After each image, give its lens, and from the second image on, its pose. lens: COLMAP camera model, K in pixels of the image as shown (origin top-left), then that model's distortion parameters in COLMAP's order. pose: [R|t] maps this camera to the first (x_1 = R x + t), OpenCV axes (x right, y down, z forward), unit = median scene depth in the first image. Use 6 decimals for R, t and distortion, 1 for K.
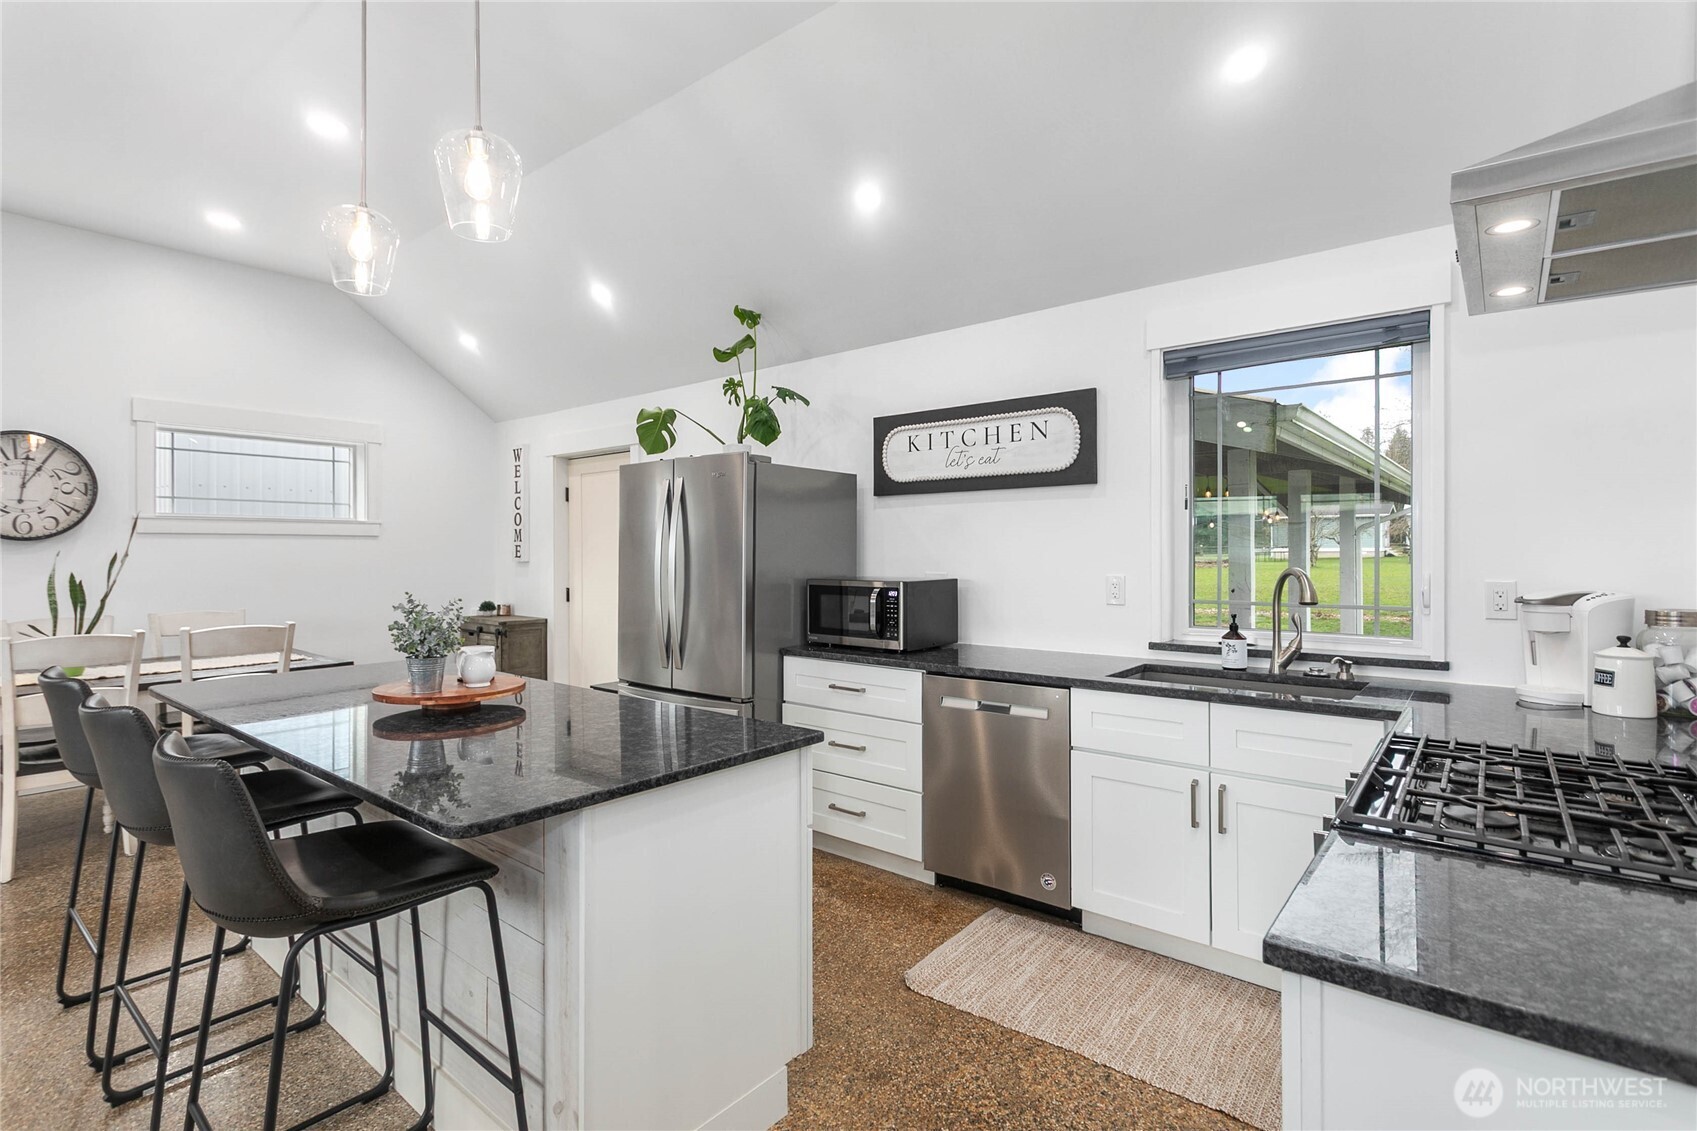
lens RADIAL K [[807.8, 0, 848.1], [0, 807.8, 557.4], [0, 0, 1]] dist [-0.004304, -0.000100]
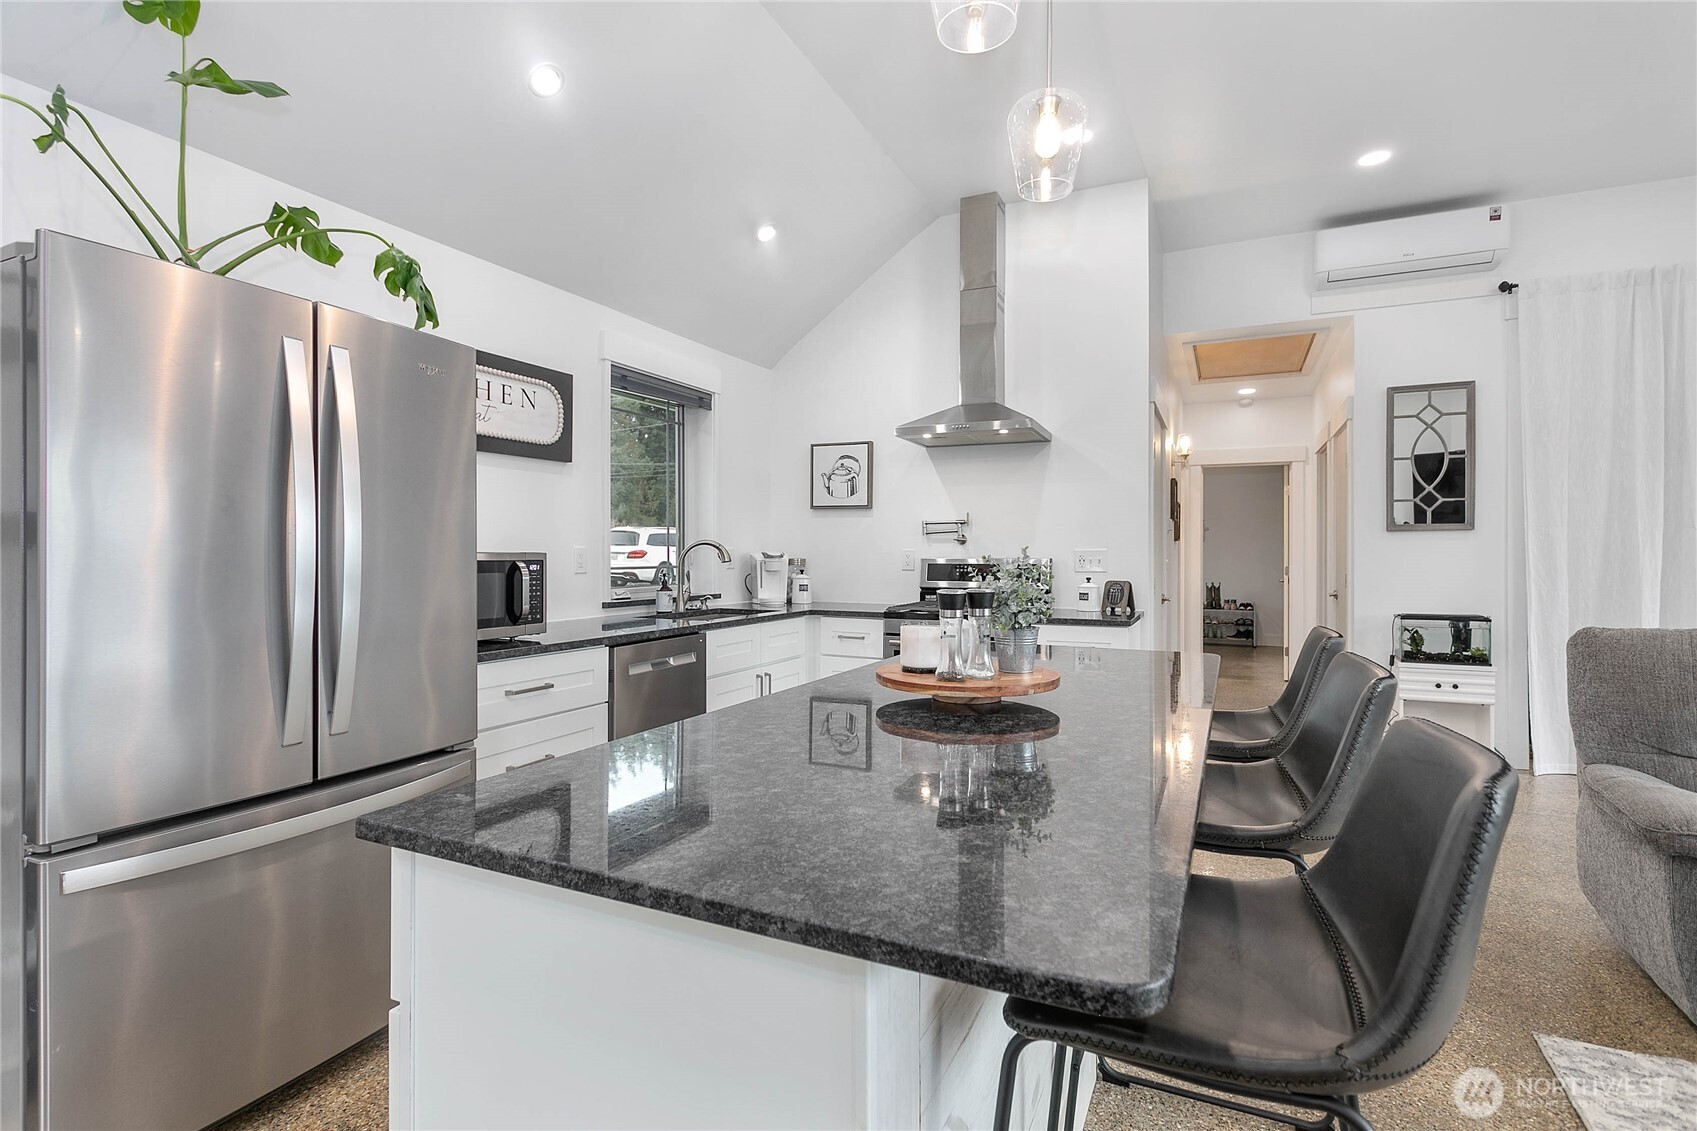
lens RADIAL K [[803.6, 0, 847.8], [0, 803.6, 557.7], [0, 0, 1]] dist [-0.002912, -0.000207]
pose [[-0.232492, -0.004664, 0.972587, -0.776259], [0.004728, 0.999971, 0.005925, 0.029694], [-0.972587, 0.005976, -0.232463, 0.826264]]
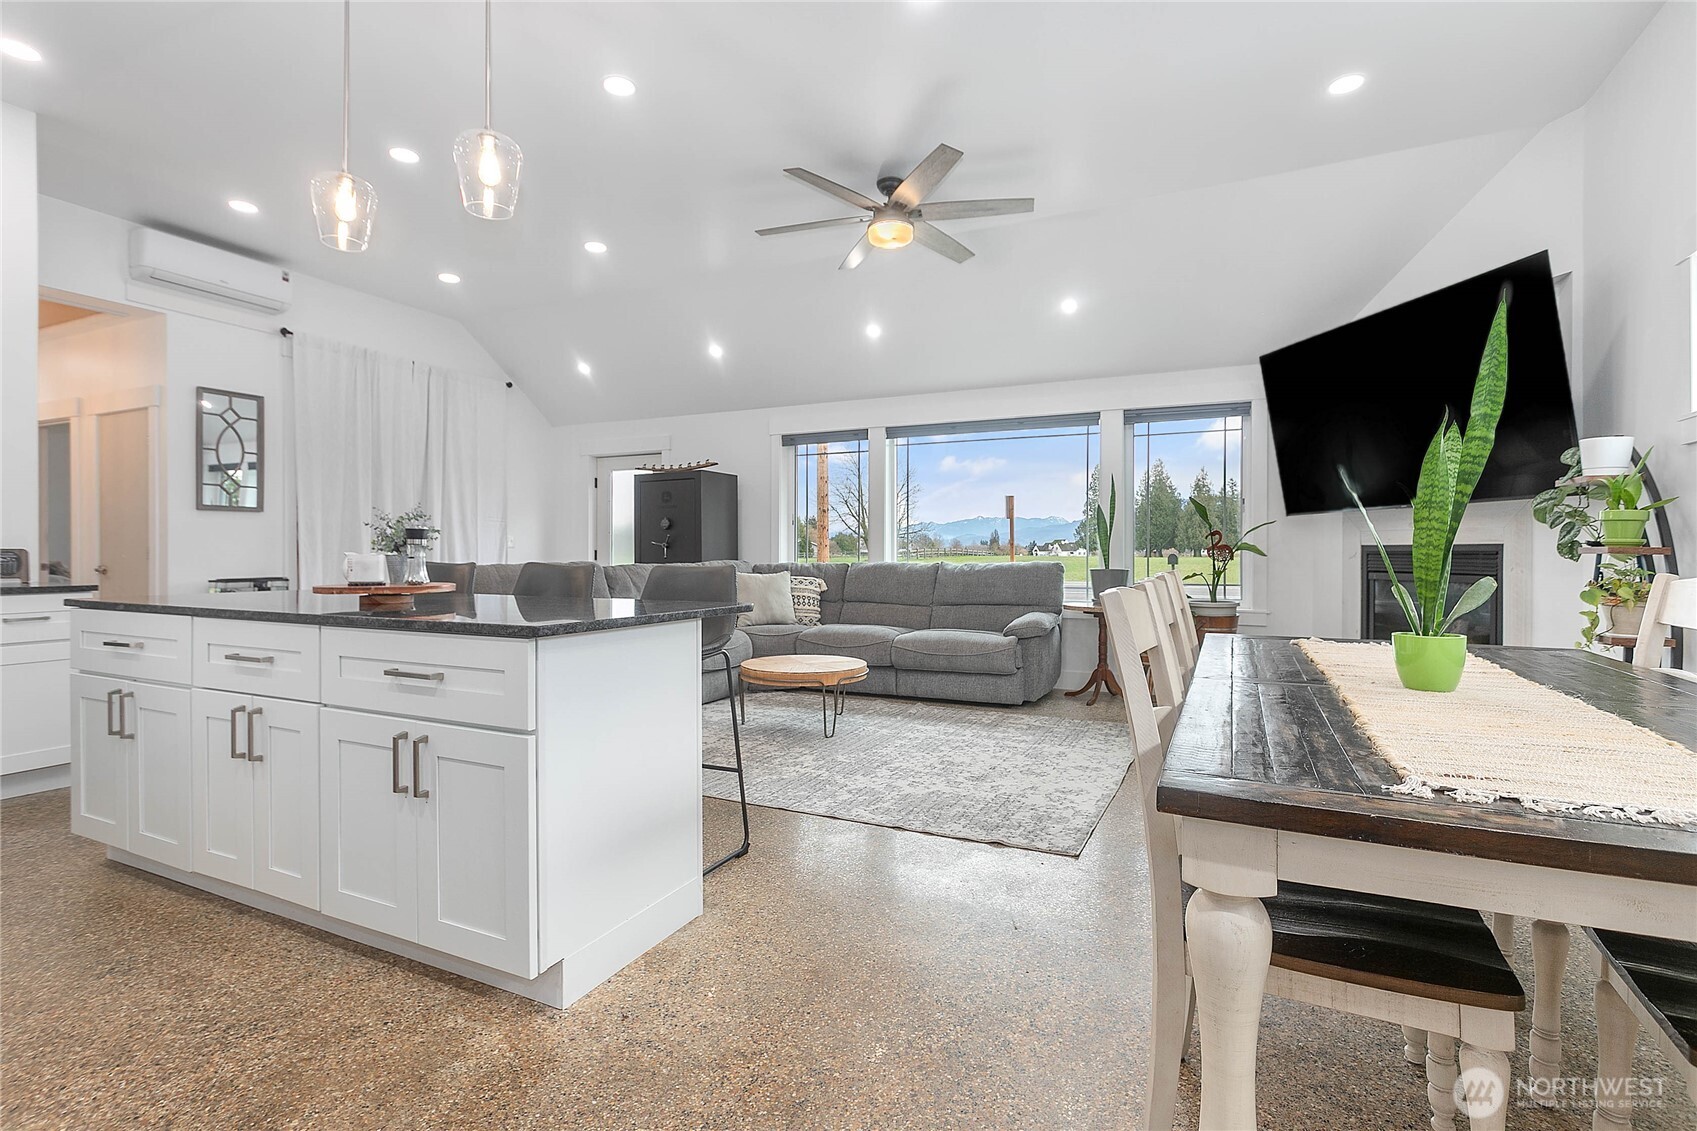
lens RADIAL K [[801.7, 0, 846.2], [0, 801.7, 557.2], [0, 0, 1]] dist [0.000568, 0.000347]
pose [[-0.974022, 0.000819, -0.226453, -0.559563], [-0.001198, 0.999961, 0.008770, 0.074514], [0.226451, 0.008814, -0.973983, 1.432029]]
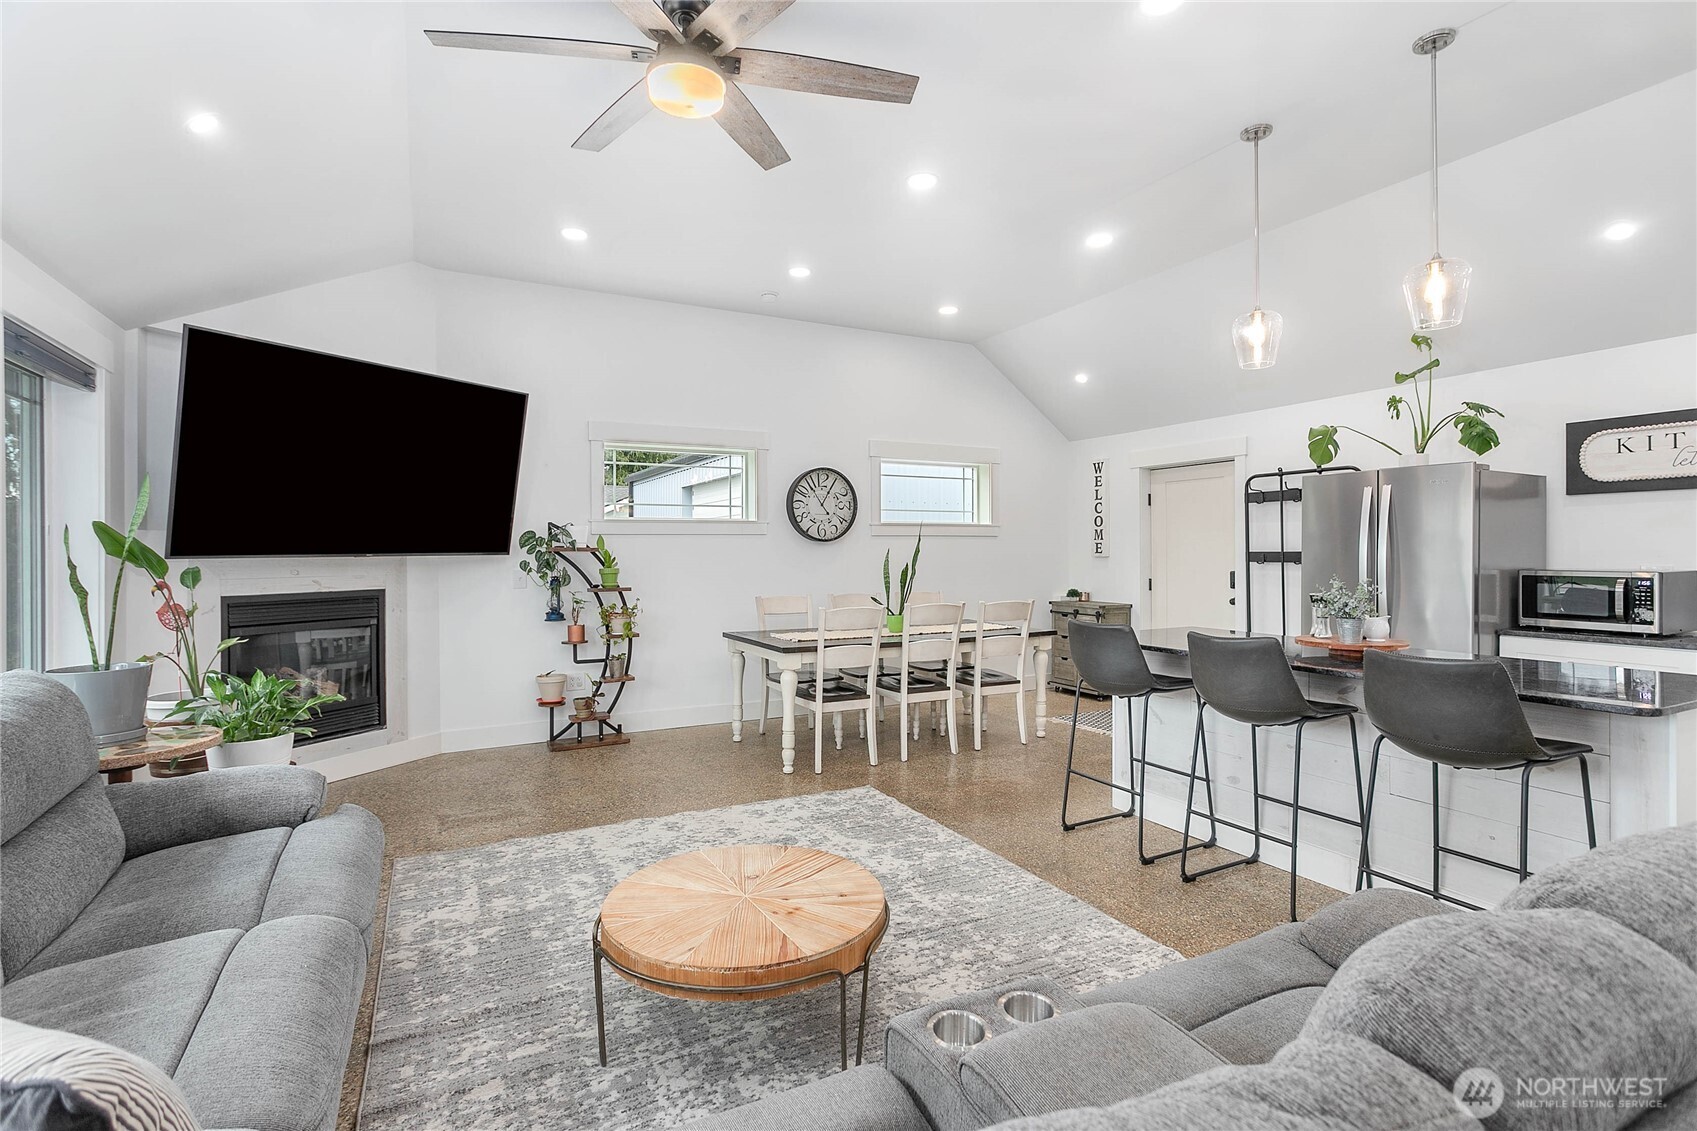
lens RADIAL K [[801.7, 0, 846.2], [0, 801.7, 557.2], [0, 0, 1]] dist [0.000568, 0.000347]
pose [[0.918997, 0.001380, -0.394262, -0.488275], [-0.000544, 0.999997, 0.002234, 0.006878], [0.394264, -0.001839, 0.918995, -0.423108]]
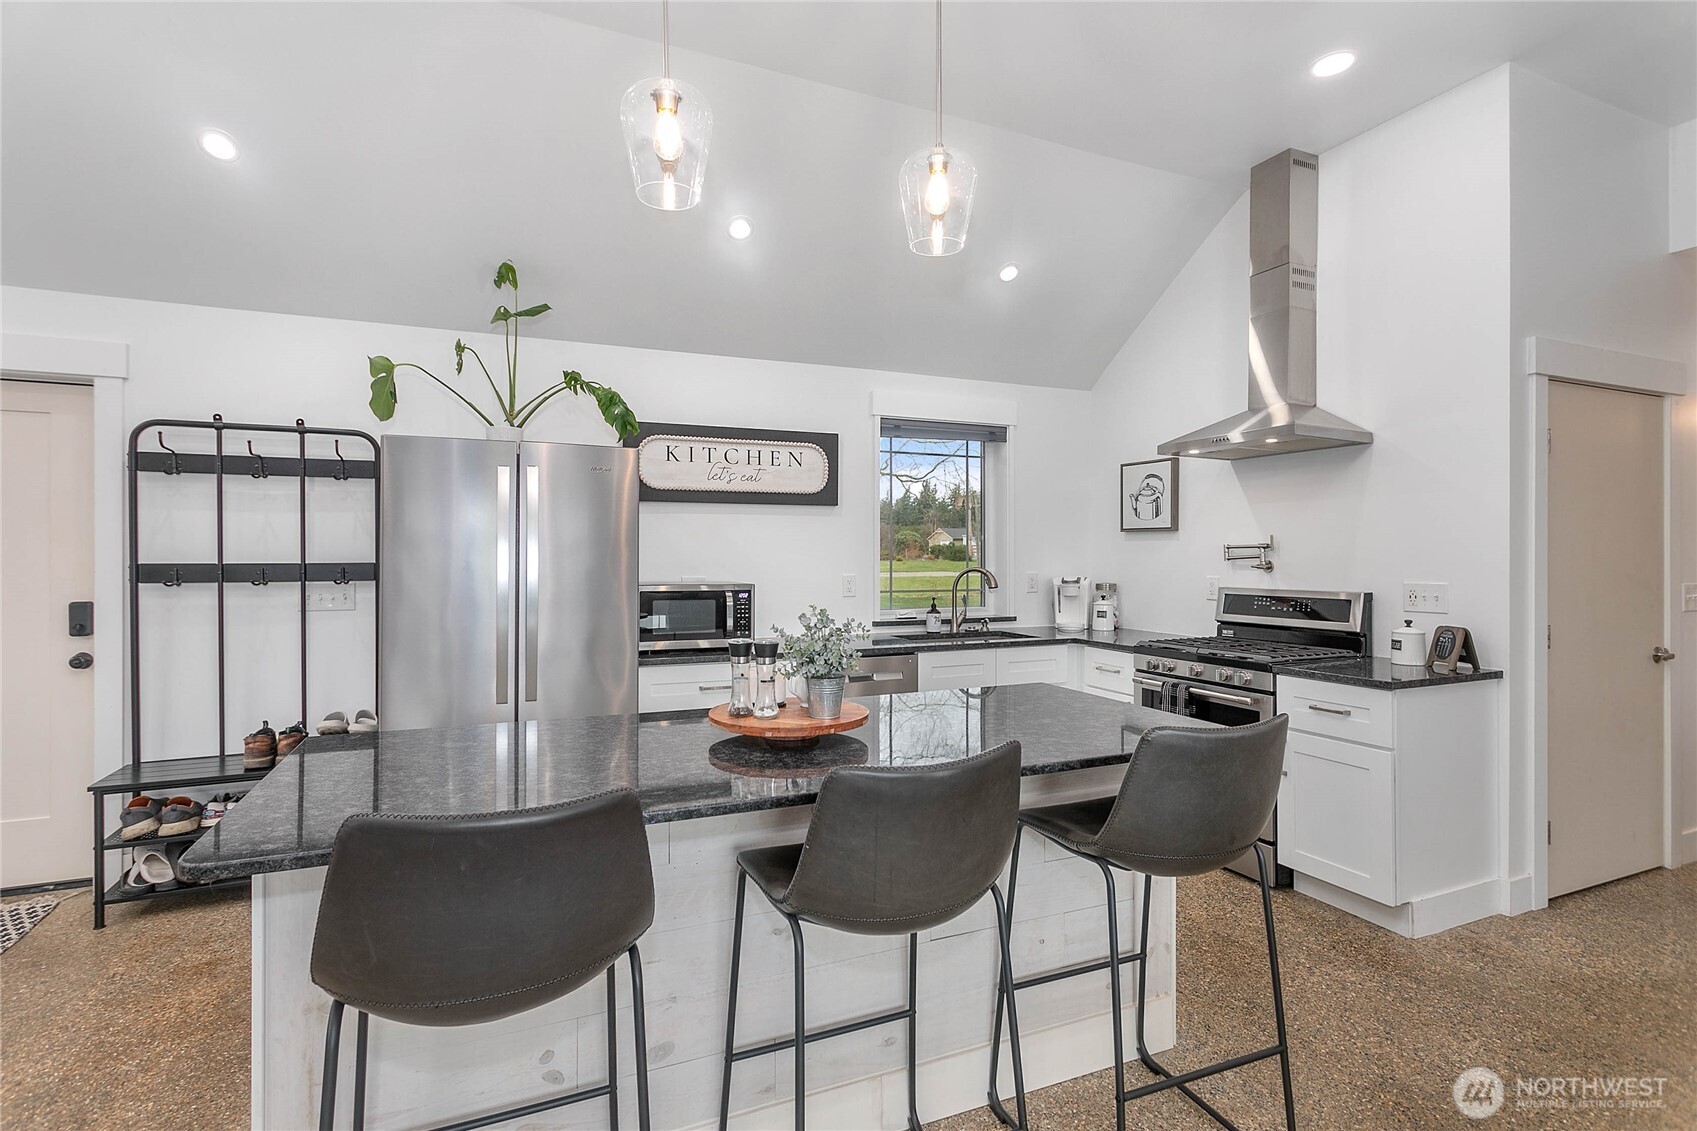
lens RADIAL K [[803.6, 0, 847.8], [0, 803.6, 557.7], [0, 0, 1]] dist [-0.002912, -0.000207]
pose [[0.461615, 0.000436, 0.887080, -0.797074], [0.004424, 0.999986, -0.002794, -0.002535], [-0.887069, 0.005215, 0.461607, 0.348823]]
